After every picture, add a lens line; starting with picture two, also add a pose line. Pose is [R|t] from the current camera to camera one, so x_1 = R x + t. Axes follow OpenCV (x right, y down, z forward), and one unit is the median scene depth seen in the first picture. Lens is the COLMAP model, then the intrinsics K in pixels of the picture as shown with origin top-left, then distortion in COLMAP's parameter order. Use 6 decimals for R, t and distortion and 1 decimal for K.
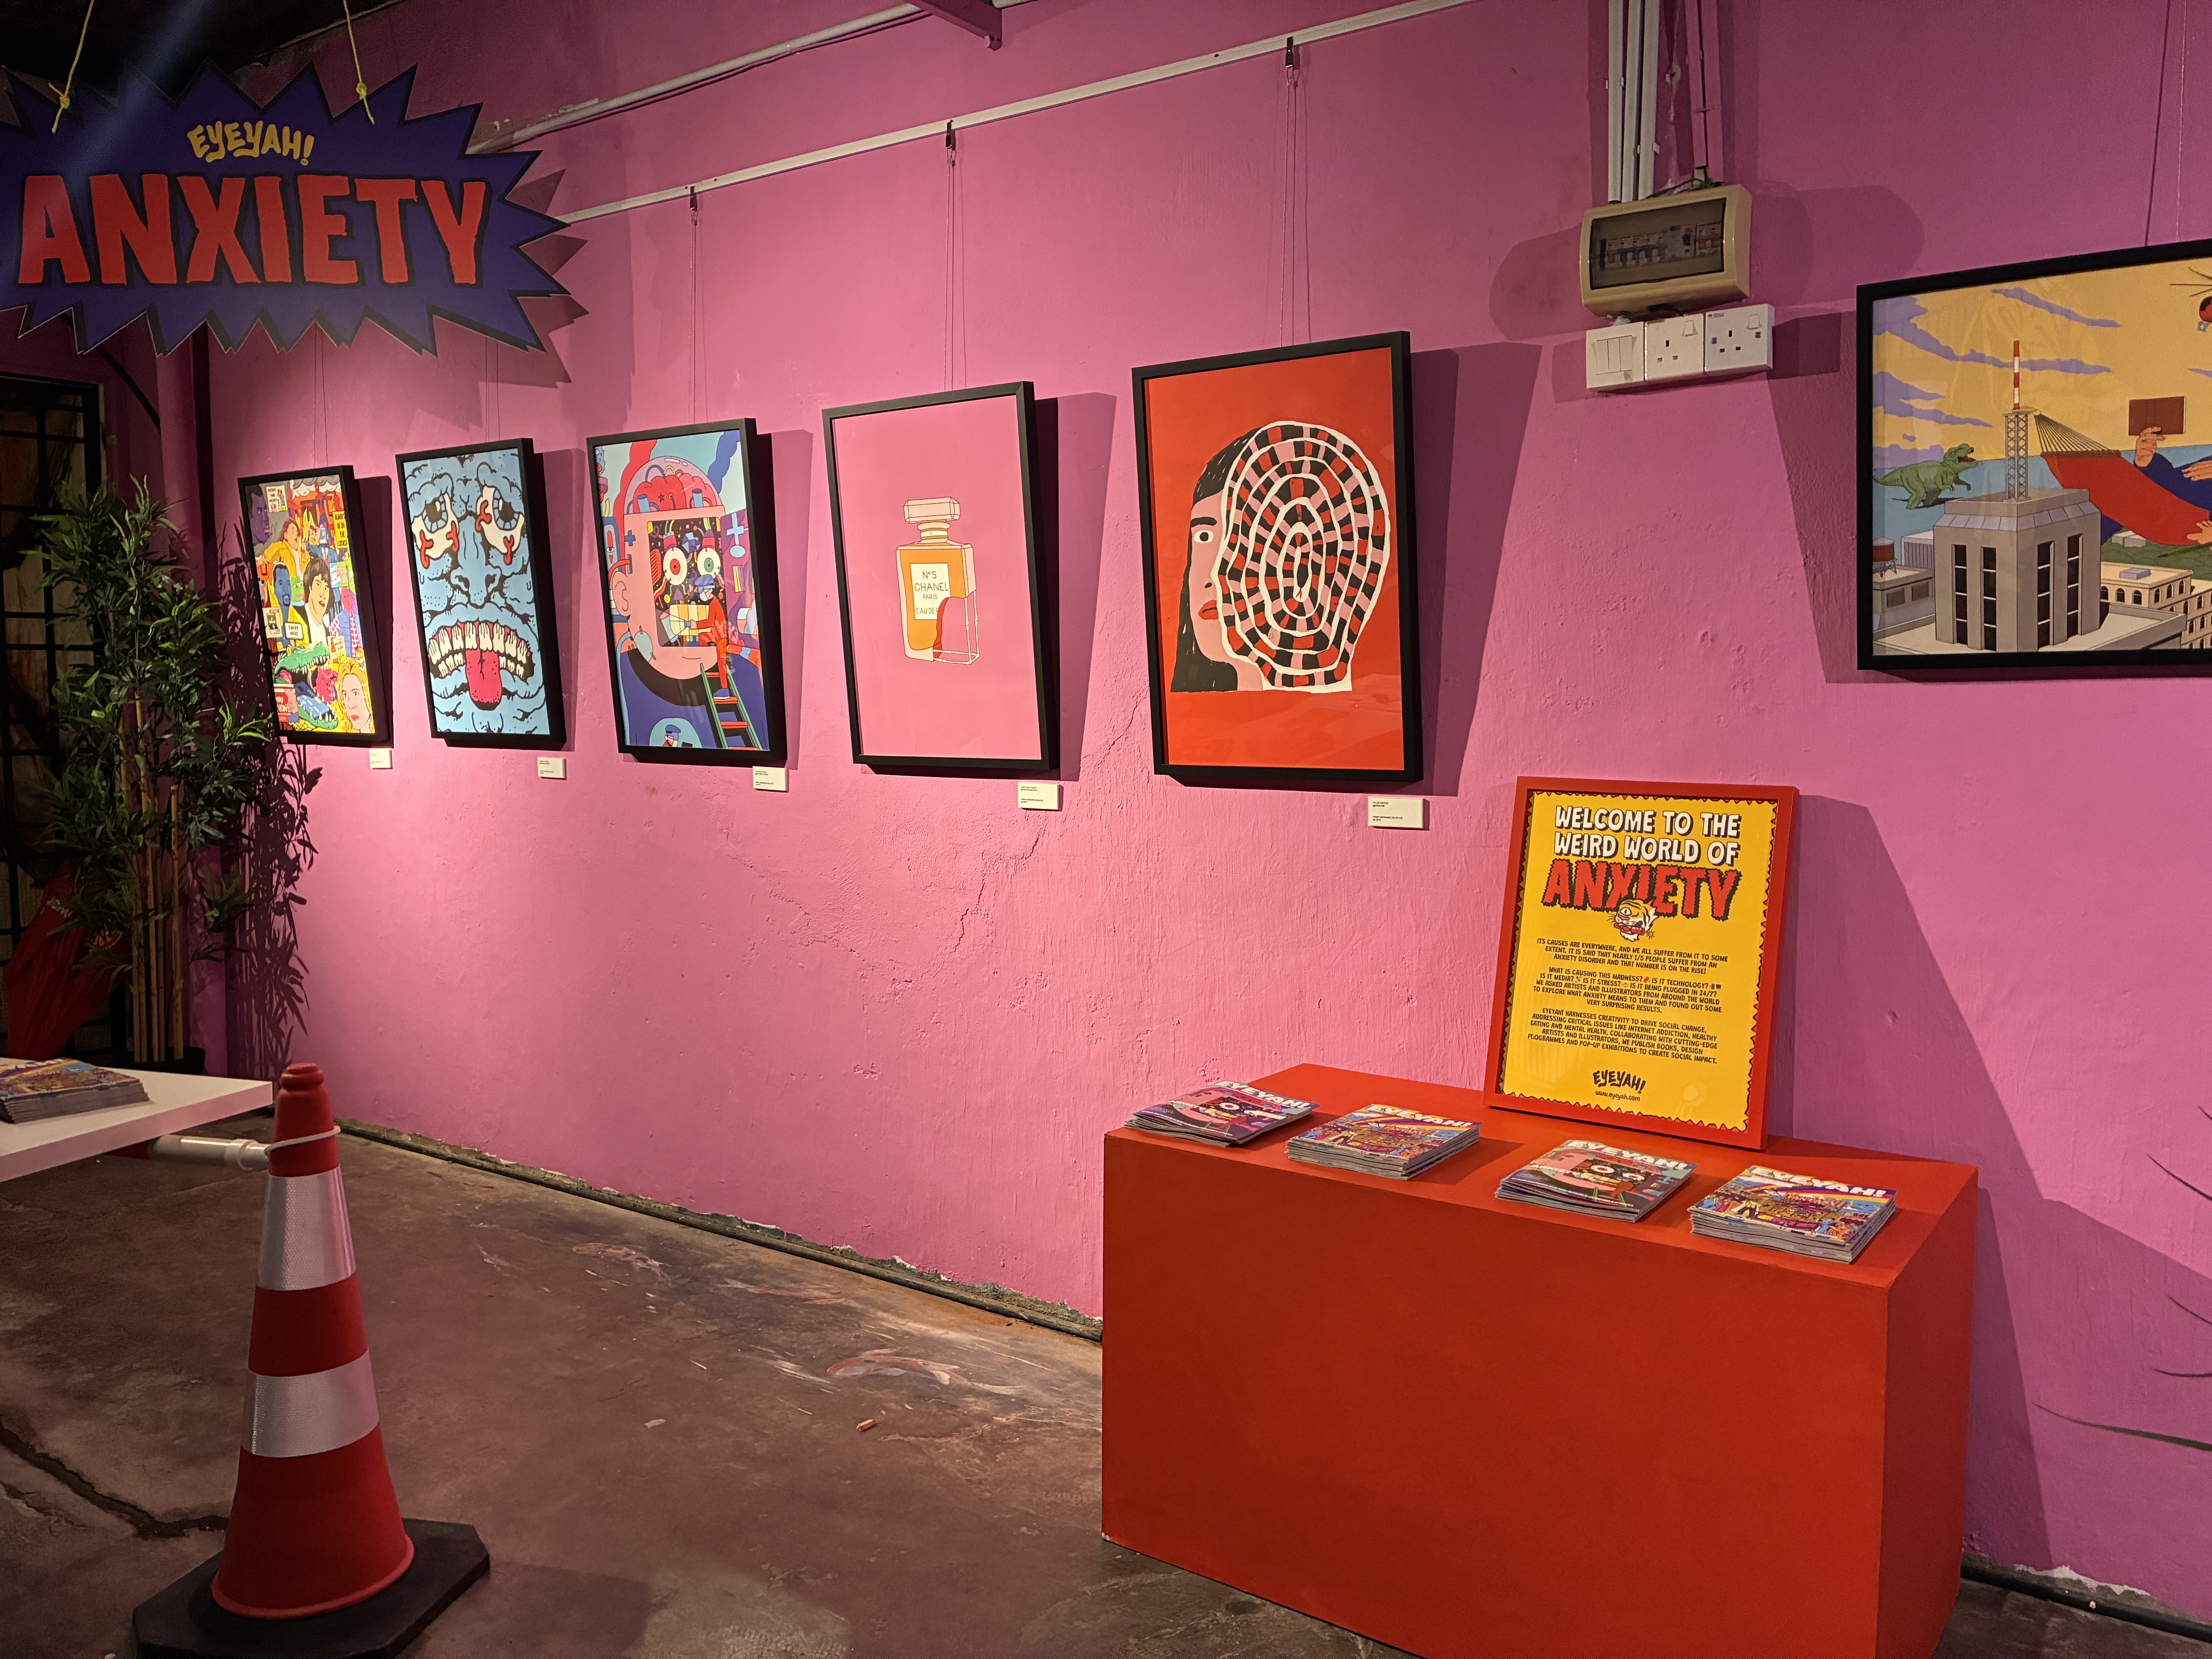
lens RADIAL K [[1656.0, 0, 1107.9], [0, 1656.0, 834.2], [0, 0, 1]] dist [0.011503, -0.013543]
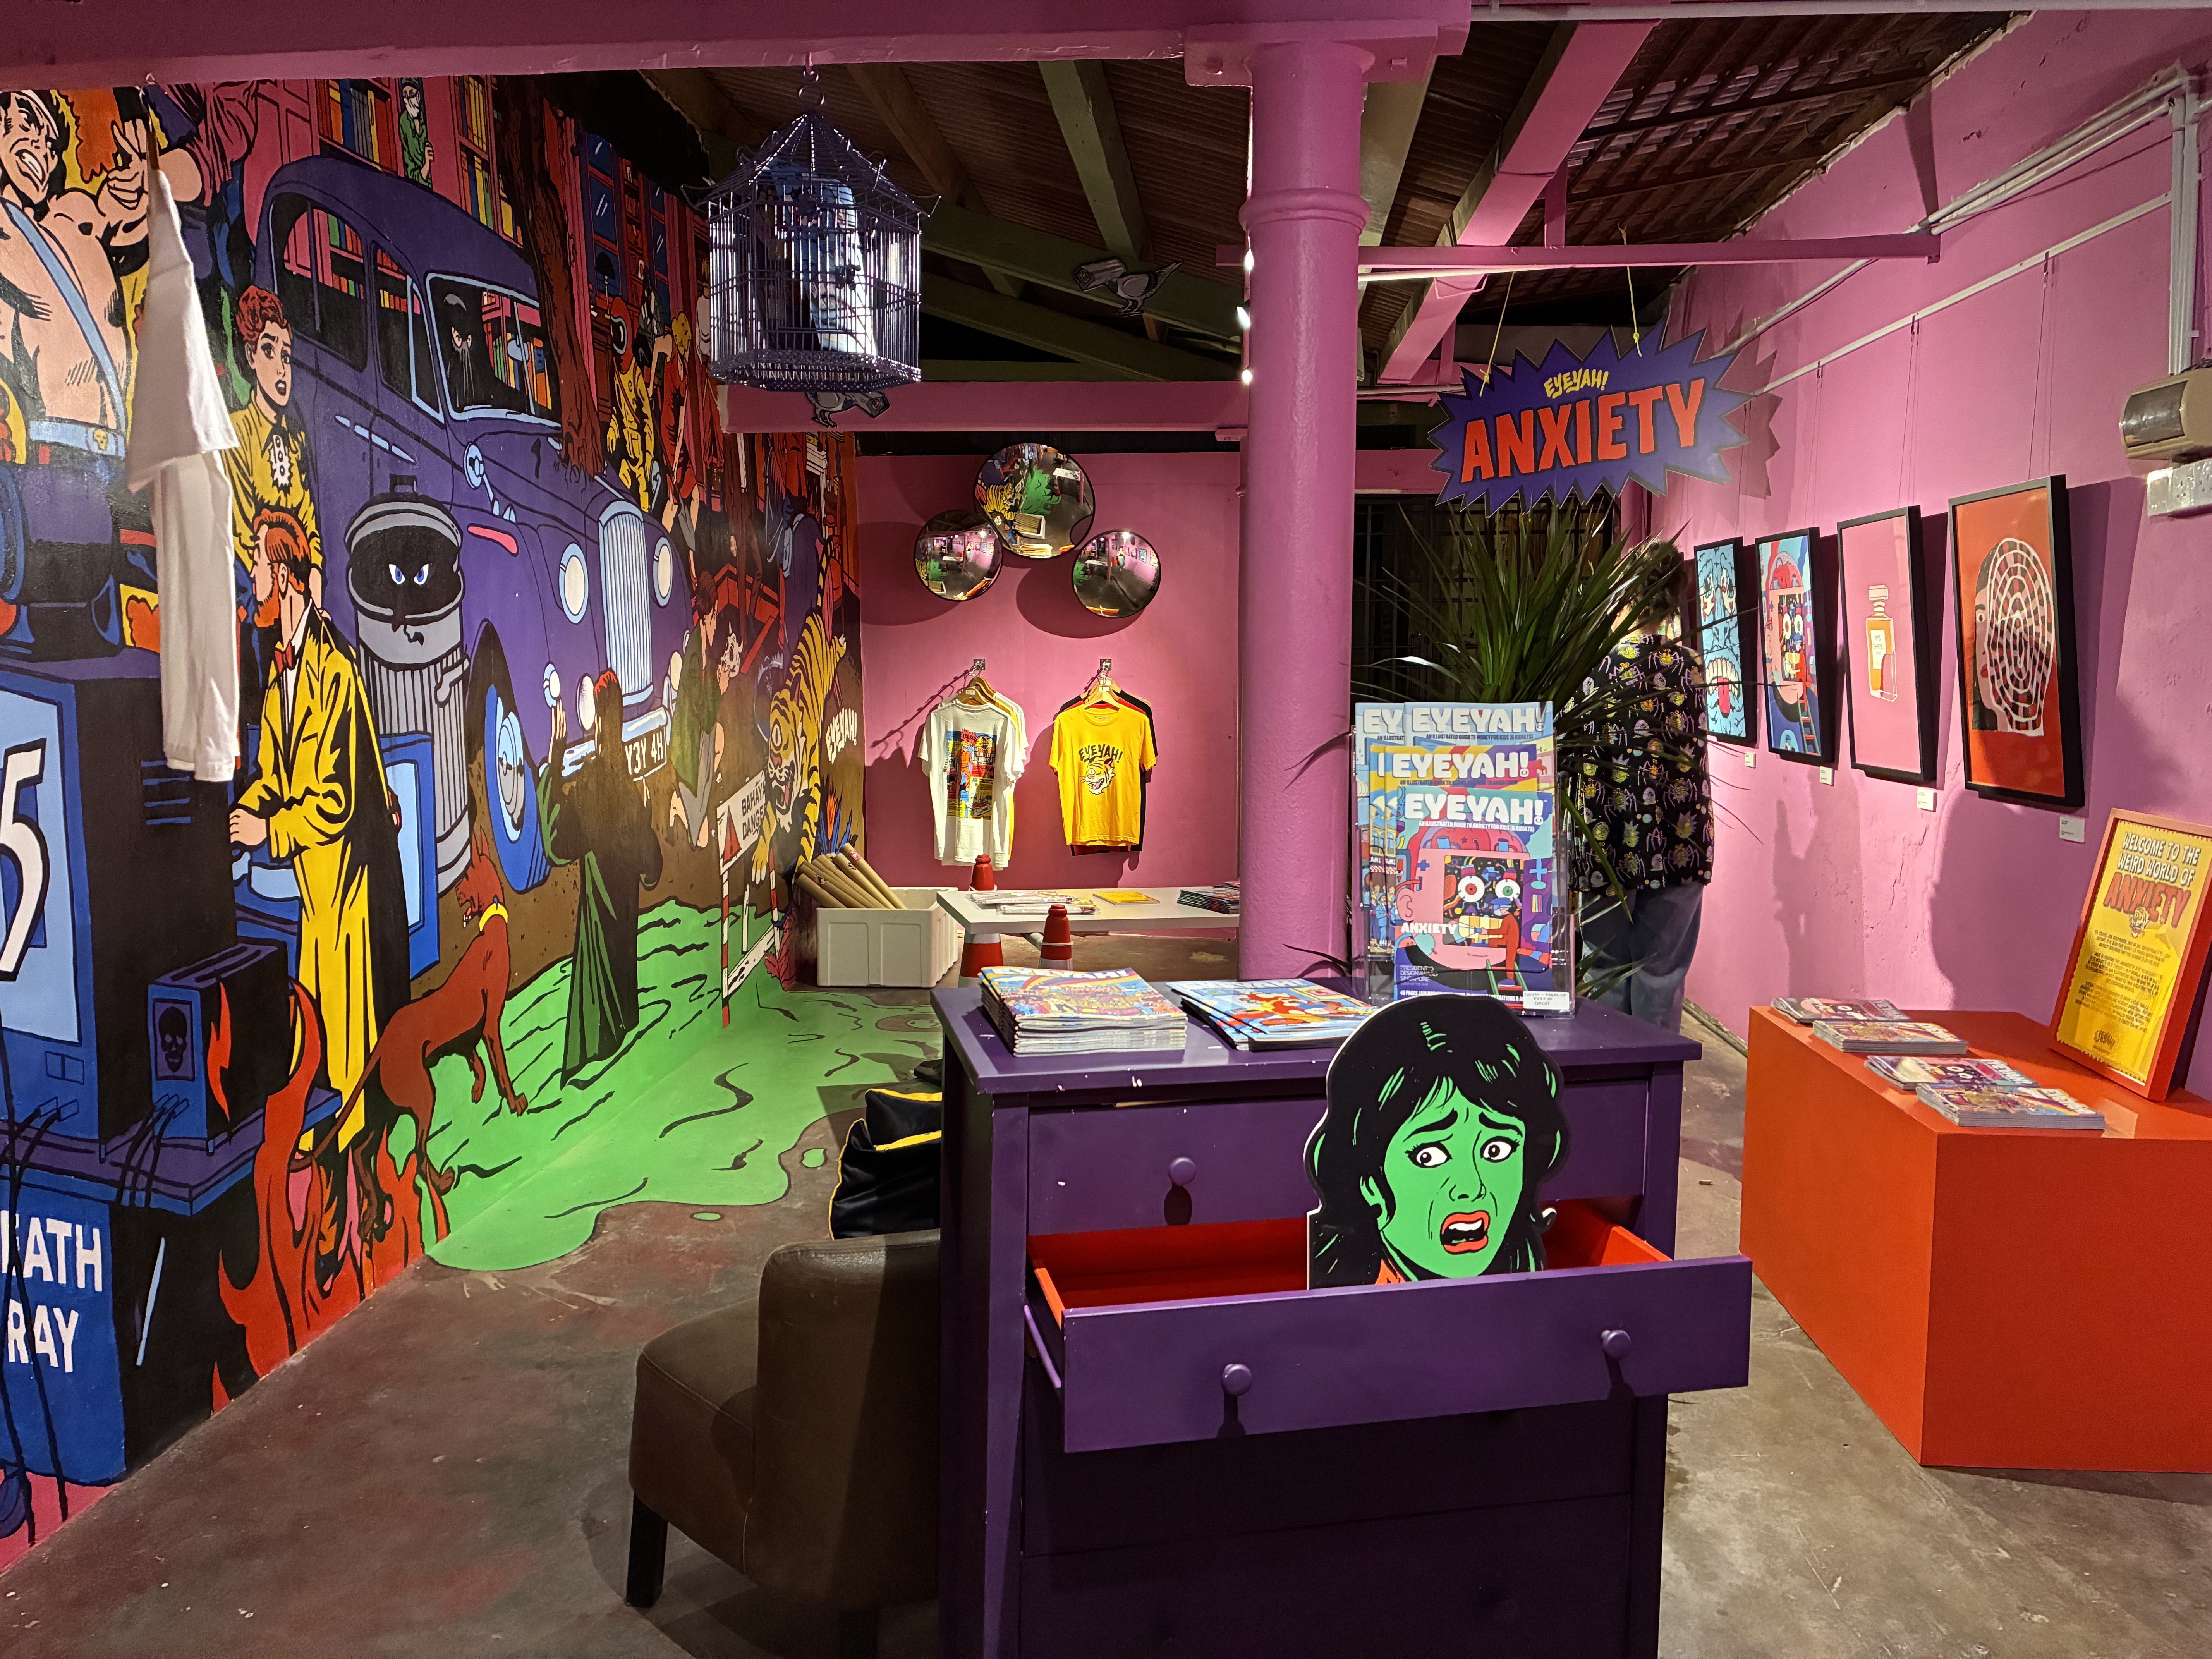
lens RADIAL K [[1656.0, 0, 1105.7], [0, 1656.0, 826.8], [0, 0, 1]] dist [0.011503, -0.013543]
pose [[0.513114, 0.089184, -0.853674, 0.731899], [-0.077073, 0.995357, 0.057660, -0.025795], [0.854853, 0.036209, 0.517605, -0.273777]]
